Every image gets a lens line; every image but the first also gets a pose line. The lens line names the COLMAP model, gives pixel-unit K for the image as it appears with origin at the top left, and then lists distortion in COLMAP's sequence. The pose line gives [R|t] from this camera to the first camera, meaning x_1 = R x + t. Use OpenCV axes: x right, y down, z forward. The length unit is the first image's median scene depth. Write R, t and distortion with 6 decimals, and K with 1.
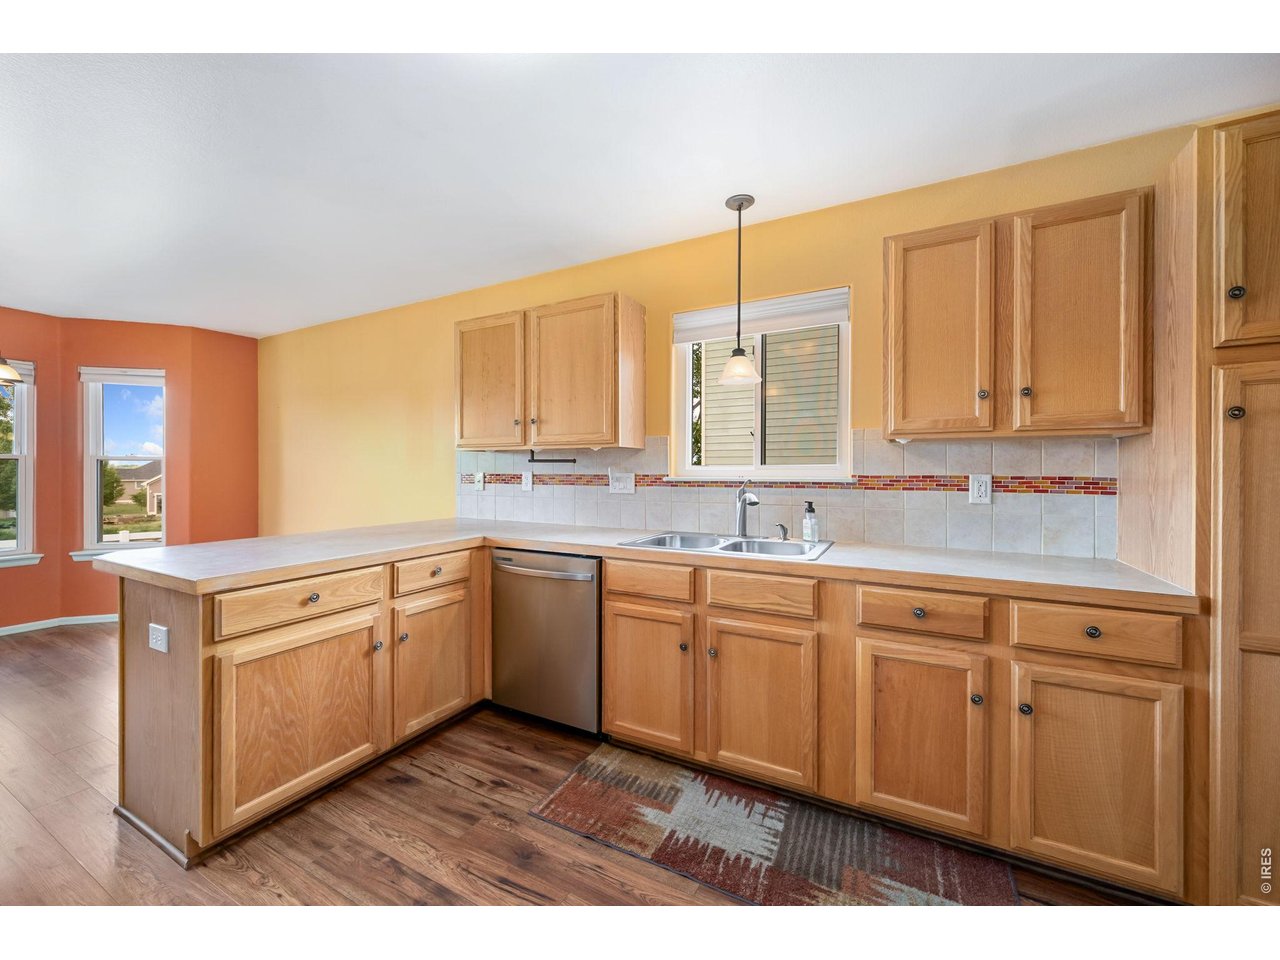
lens RADIAL K [[507.6, 0, 640.0], [0, 507.6, 480.0], [0, 0, 1]] dist [0.000213, 0.000135]
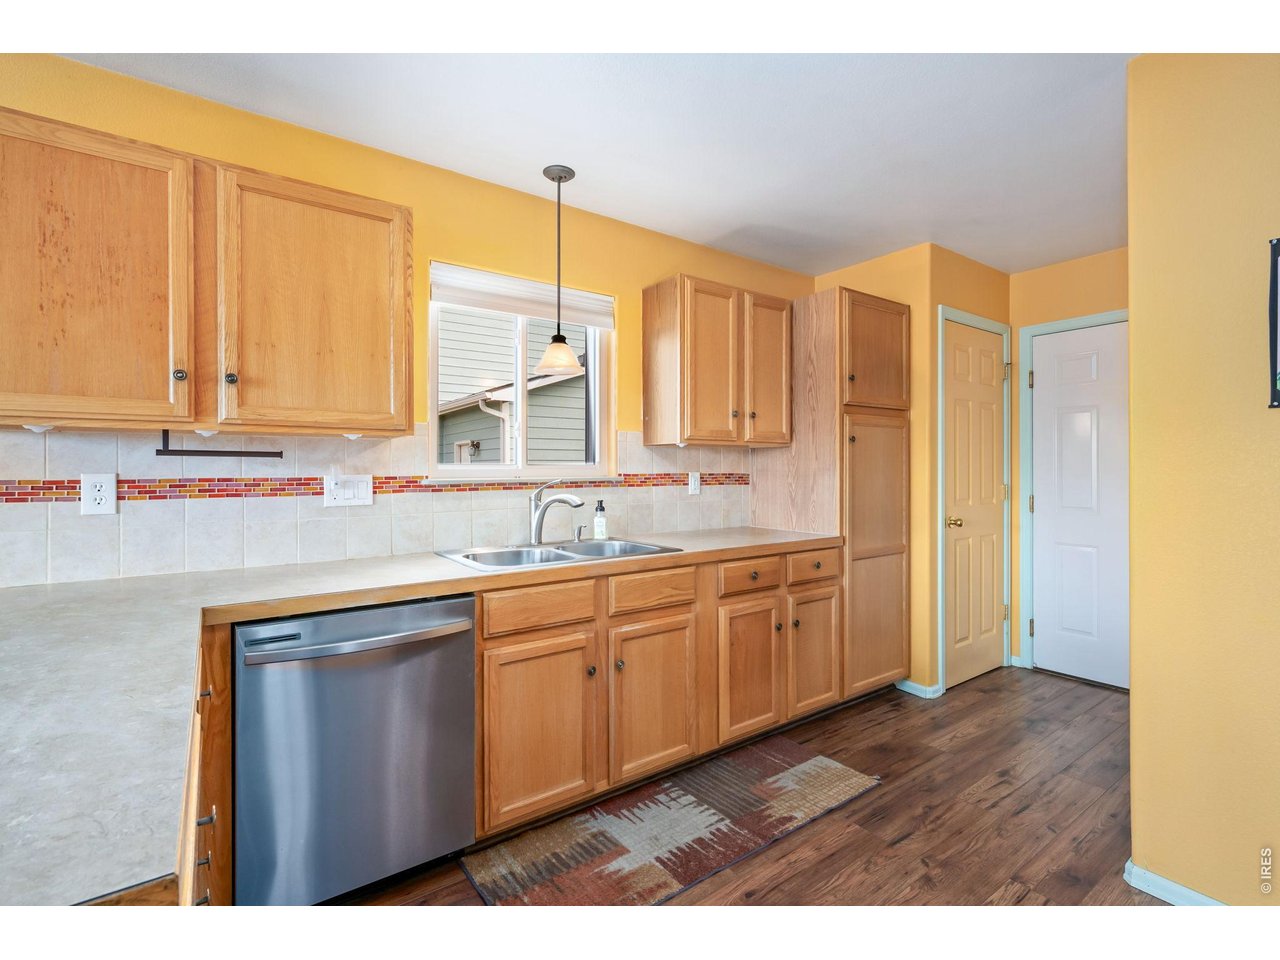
lens RADIAL K [[588.2, 0, 640.0], [0, 588.2, 480.0], [0, 0, 1]] dist [-0.002228, 0.000023]
pose [[0.440868, -0.017845, 0.897395, -0.795023], [0.020714, 0.999738, 0.009703, -0.009124], [-0.897333, 0.014311, 0.441122, 0.480730]]
